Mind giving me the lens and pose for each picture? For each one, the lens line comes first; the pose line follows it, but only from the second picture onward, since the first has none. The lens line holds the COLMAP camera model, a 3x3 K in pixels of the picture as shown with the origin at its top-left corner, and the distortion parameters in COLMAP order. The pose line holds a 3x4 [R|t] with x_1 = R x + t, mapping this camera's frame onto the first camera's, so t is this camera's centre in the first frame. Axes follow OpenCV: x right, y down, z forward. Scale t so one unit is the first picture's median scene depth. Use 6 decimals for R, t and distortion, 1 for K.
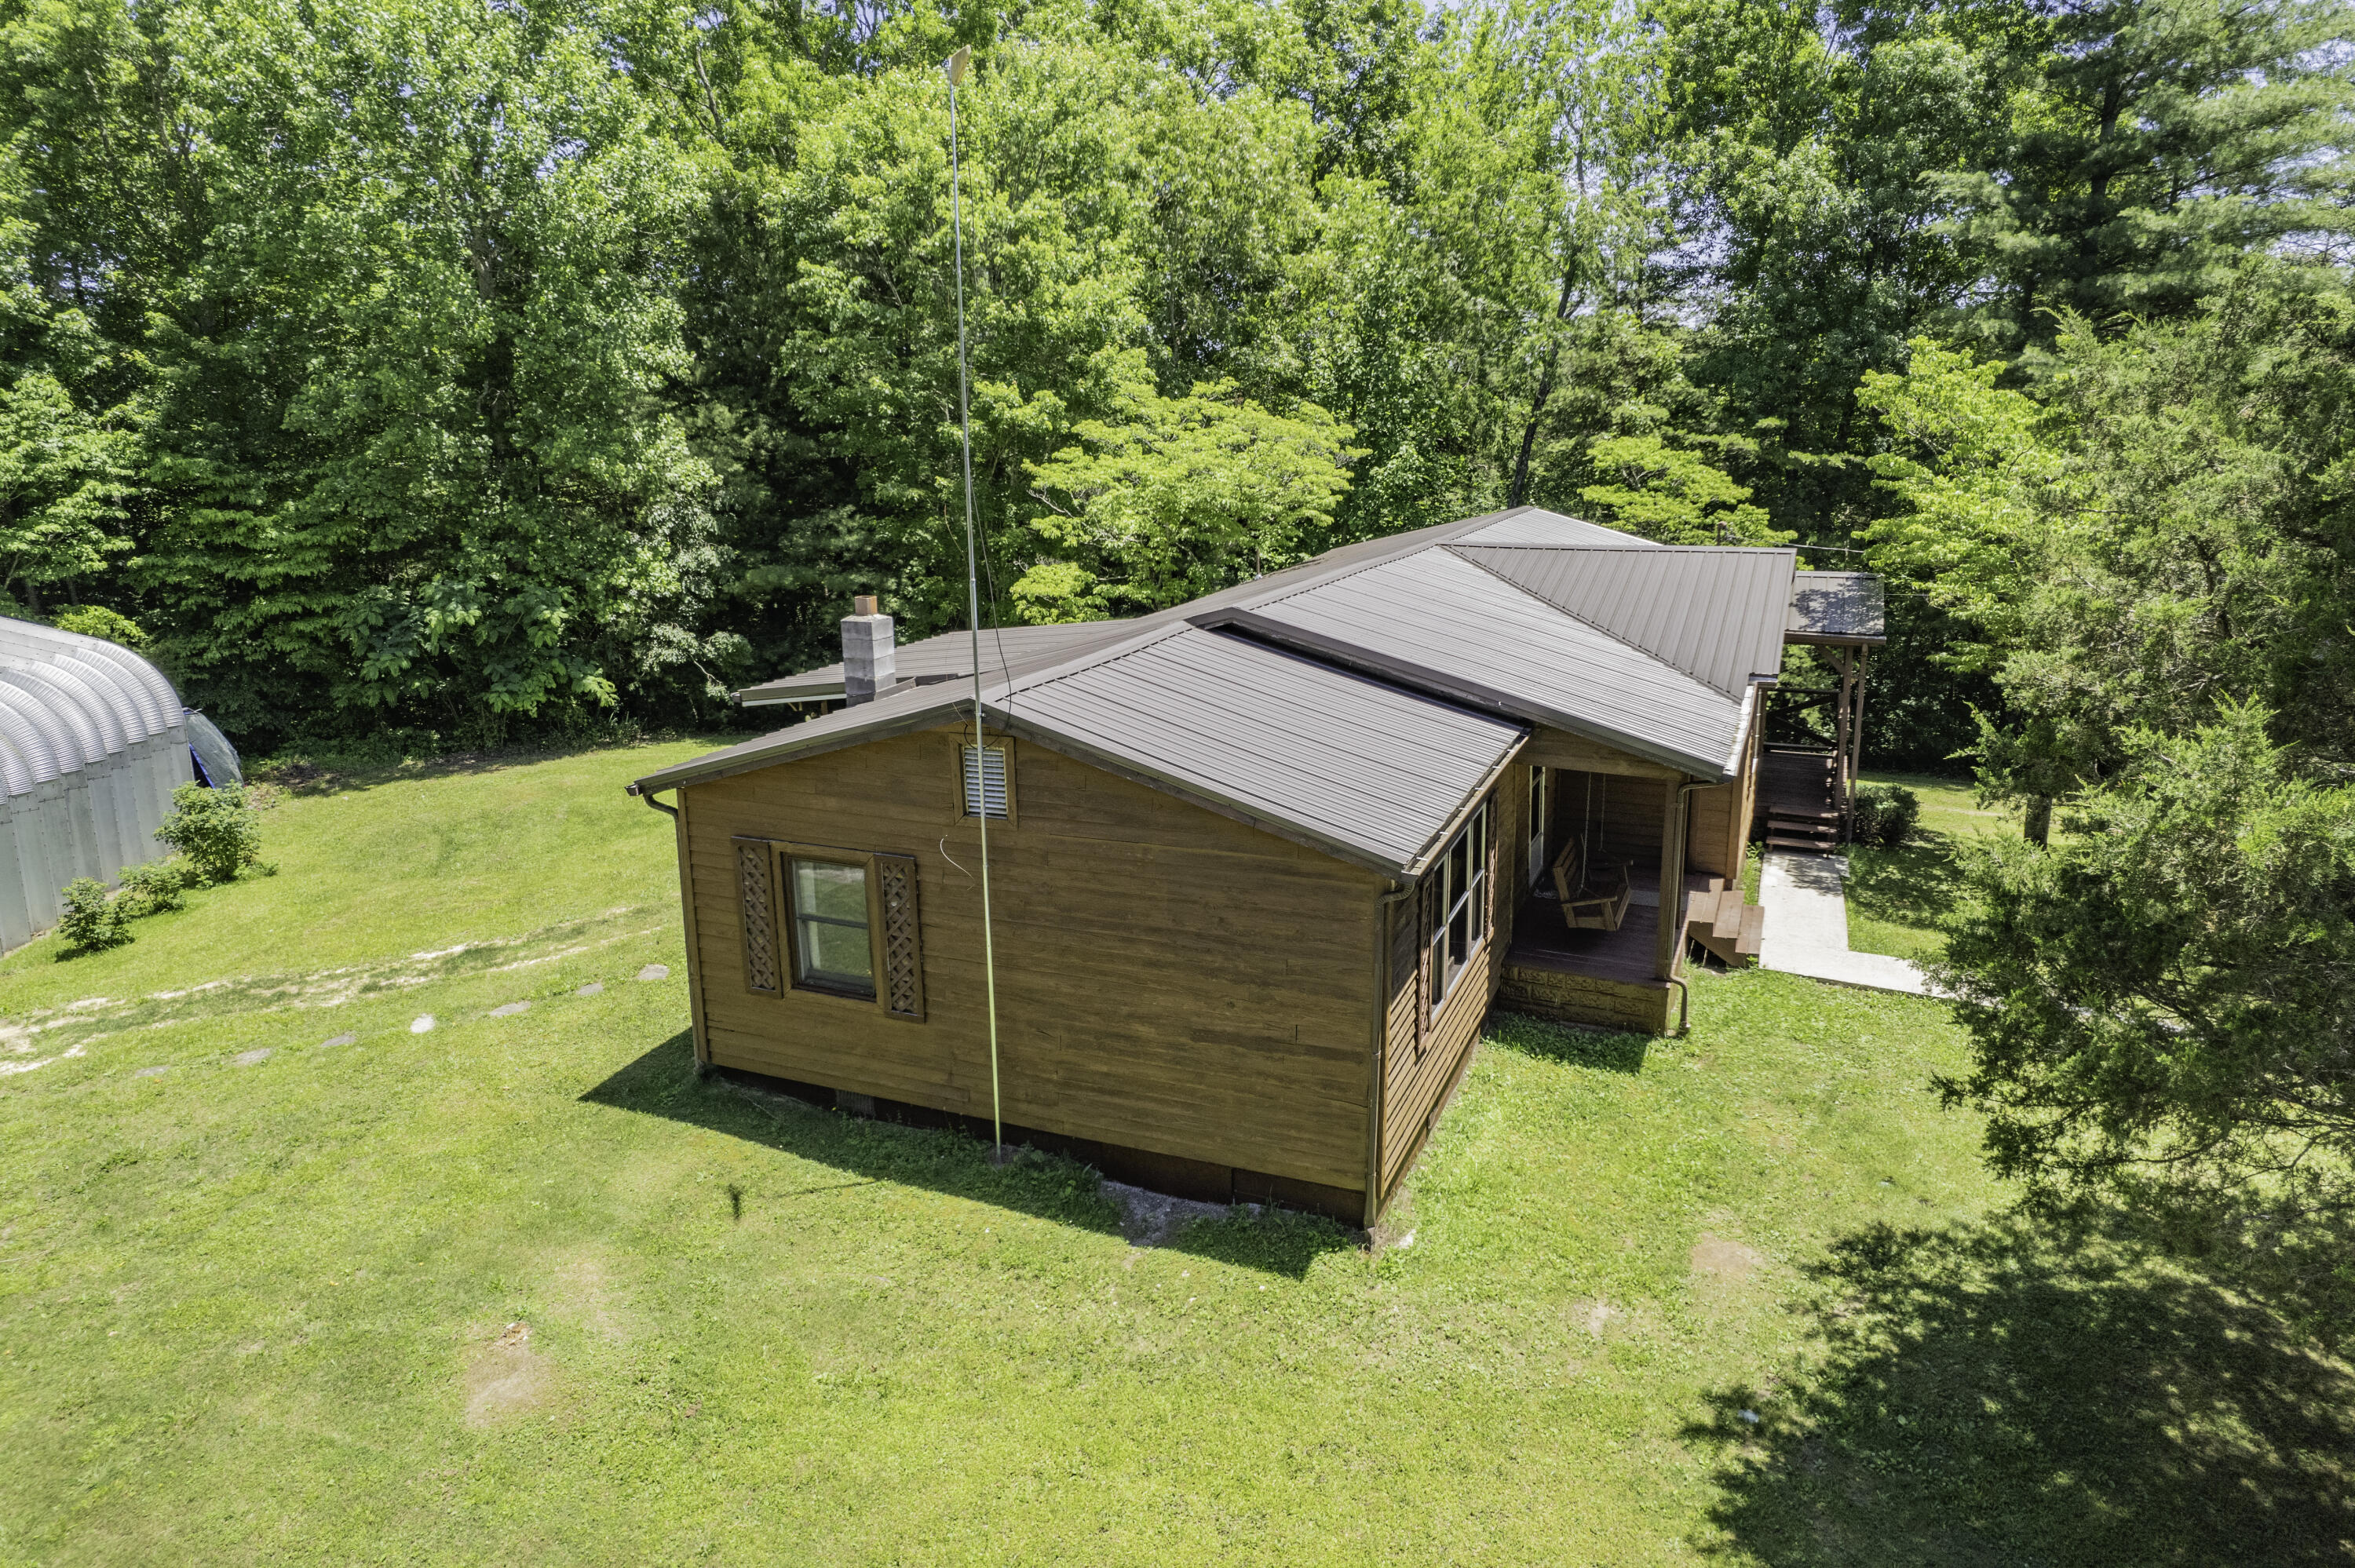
lens RADIAL K [[1464.1, 0, 1177.5], [0, 1464.1, 784.0], [0, 0, 1]] dist [-0.054830, 0.046113]
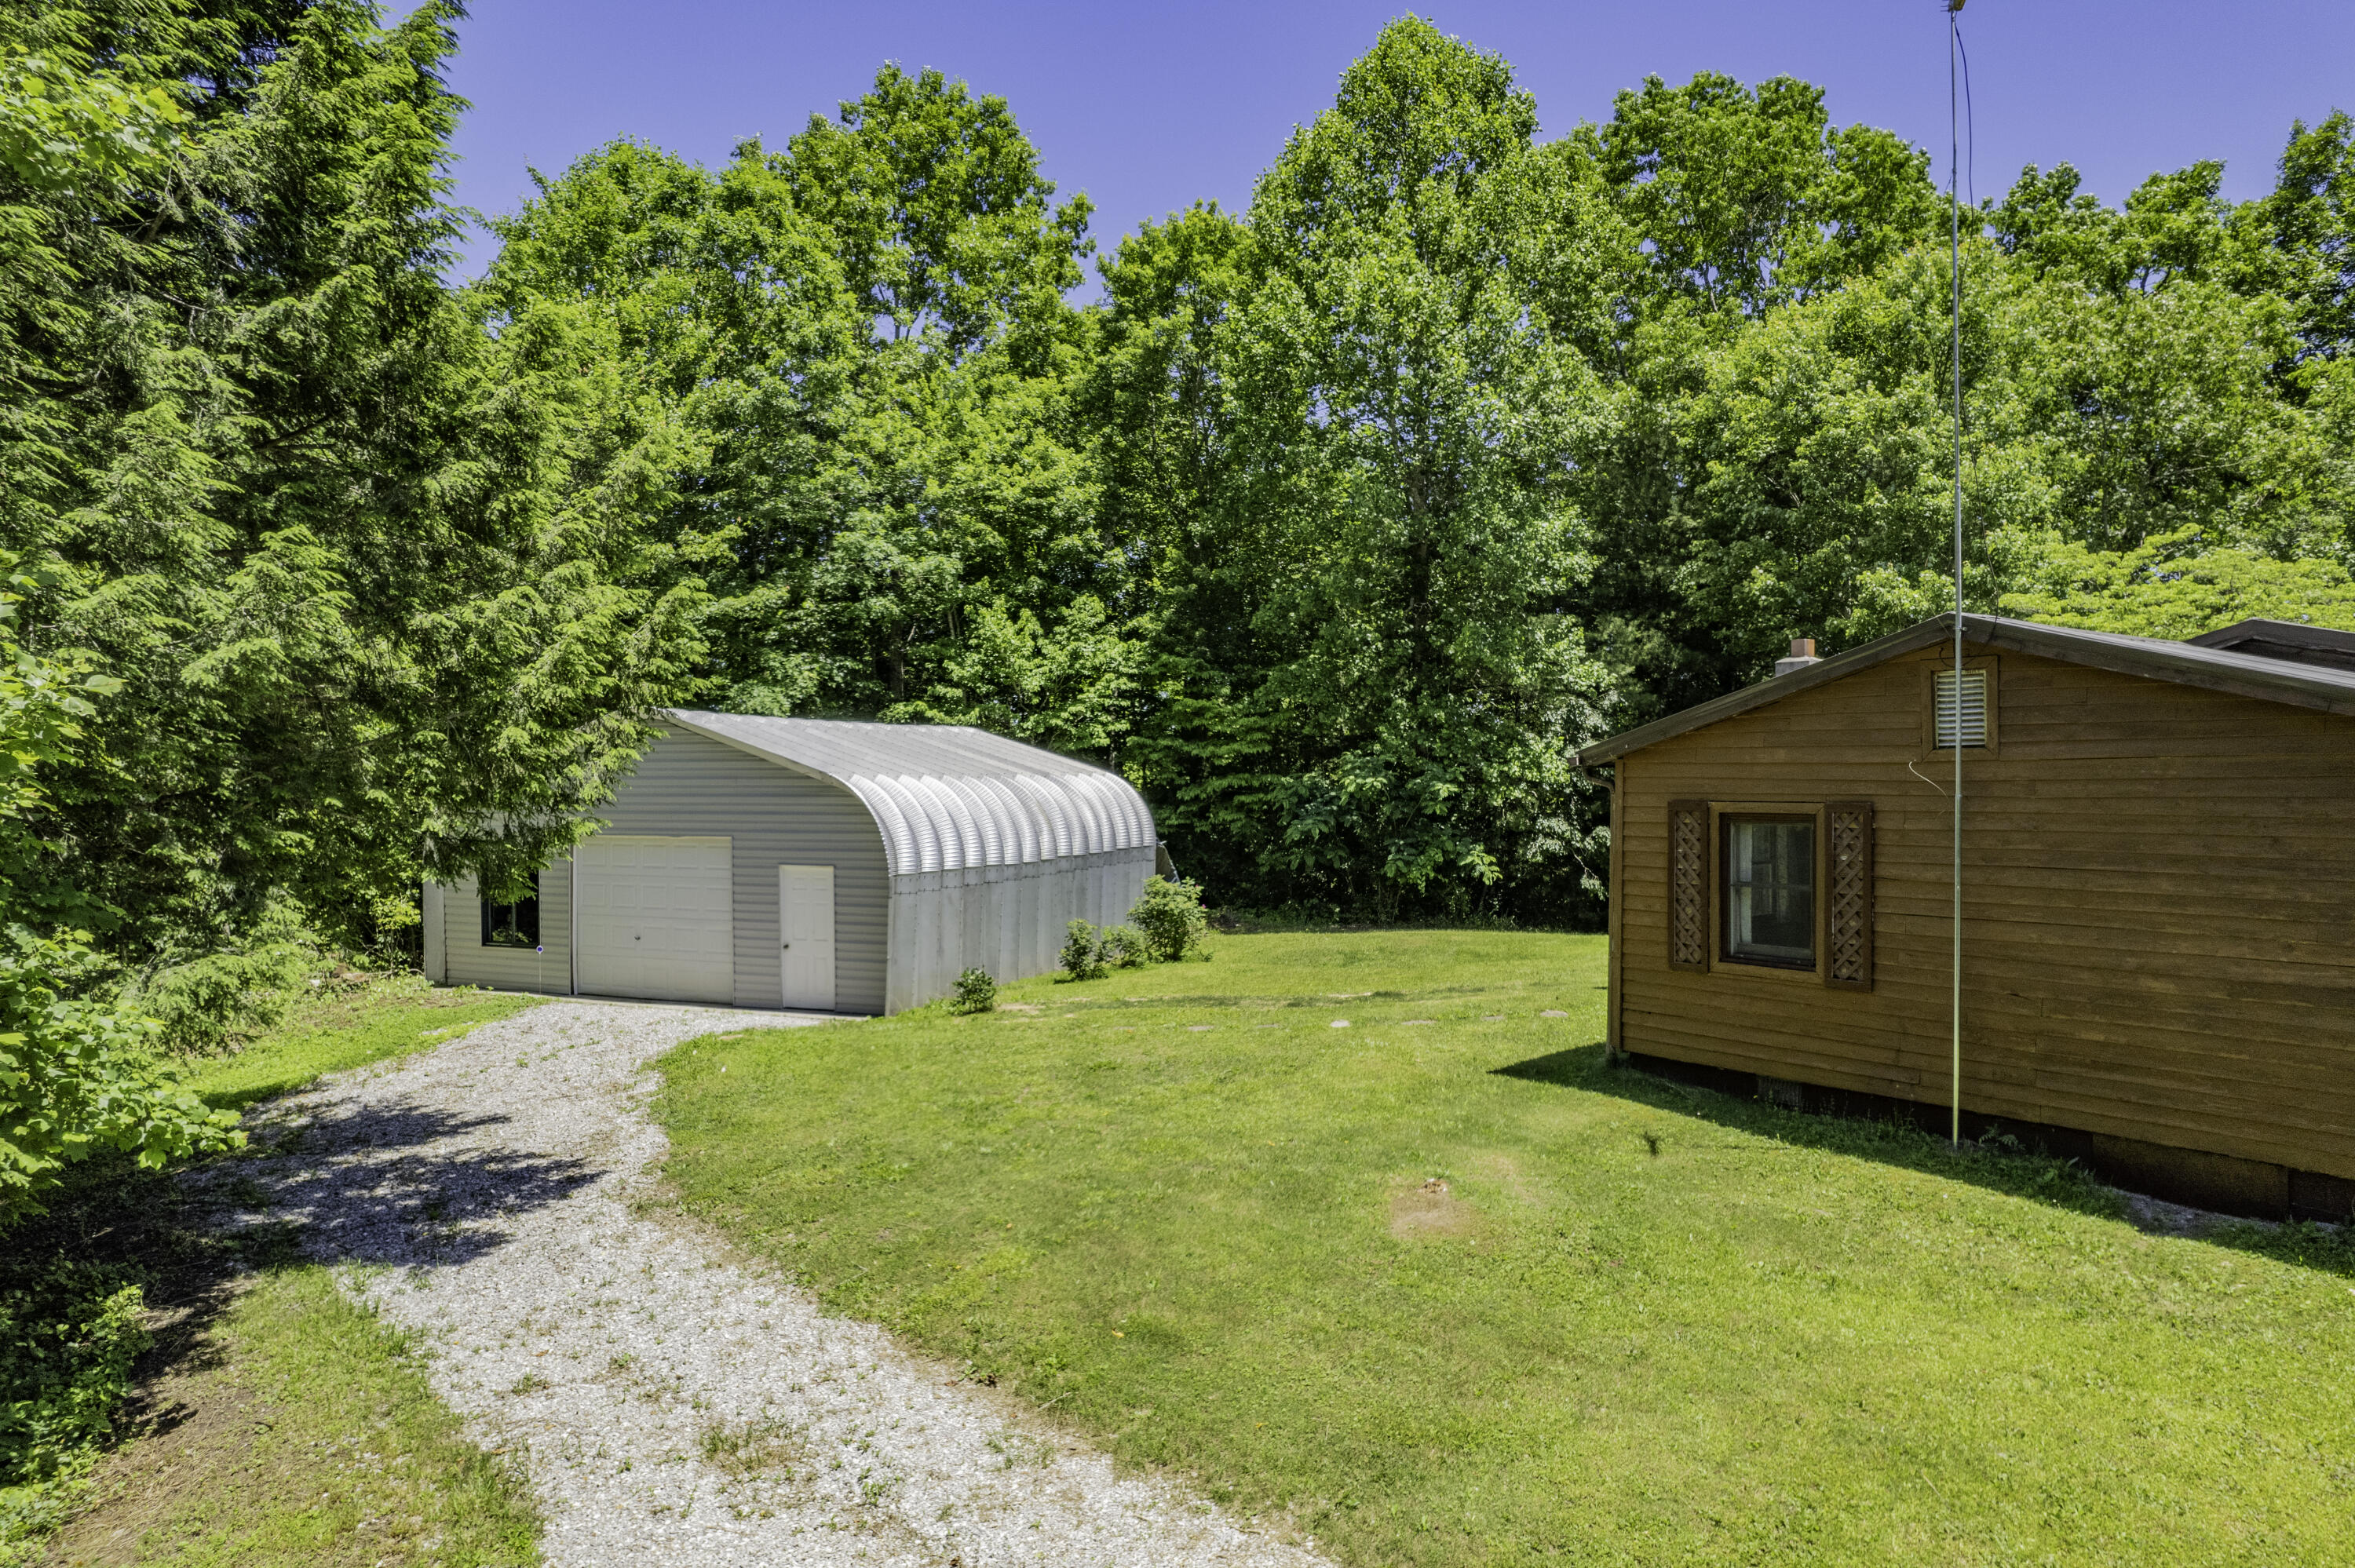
lens RADIAL K [[1478.2, 0, 1177.5], [0, 1478.2, 784.0], [0, 0, 1]] dist [-0.105001, 0.069450]
pose [[0.845329, 0.011281, -0.534127, -0.033428], [-0.130203, 0.973981, -0.185493, 0.149474], [0.518137, 0.226348, 0.824803, 0.003960]]
